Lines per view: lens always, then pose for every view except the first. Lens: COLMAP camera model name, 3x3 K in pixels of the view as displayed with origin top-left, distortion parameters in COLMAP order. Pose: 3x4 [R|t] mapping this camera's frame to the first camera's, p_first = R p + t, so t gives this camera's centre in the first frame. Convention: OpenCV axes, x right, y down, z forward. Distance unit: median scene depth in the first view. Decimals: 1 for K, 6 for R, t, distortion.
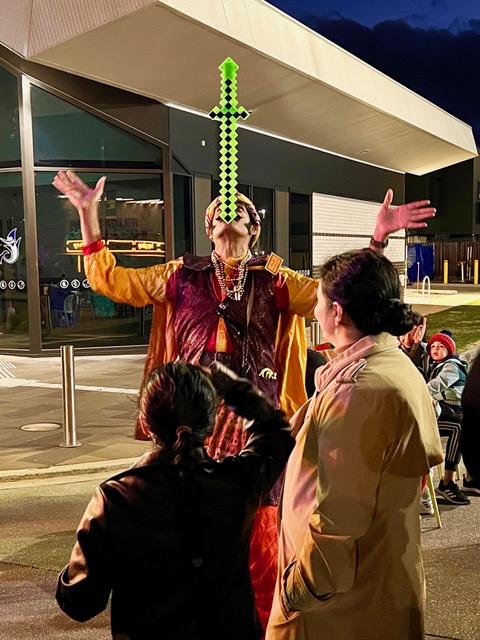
lens RADIAL K [[727.1, 0, 235.9], [0, 727.1, 316.7], [0, 0, 1]] dist [0.088809, 0.000000]
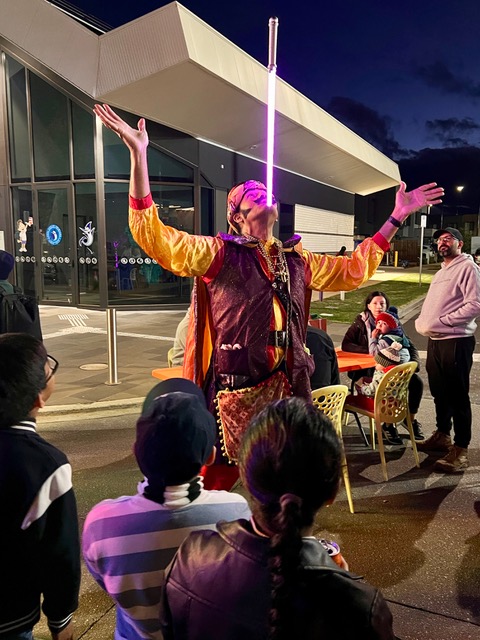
lens RADIAL K [[554.9, 0, 241.1], [0, 554.9, 322.4], [0, 0, 1]] dist [0.012245, -0.001348]
pose [[0.999718, 0.023102, 0.005450, -0.005122], [-0.023382, 0.998014, 0.058489, 0.007399], [-0.004088, -0.058600, 0.998273, -0.114242]]
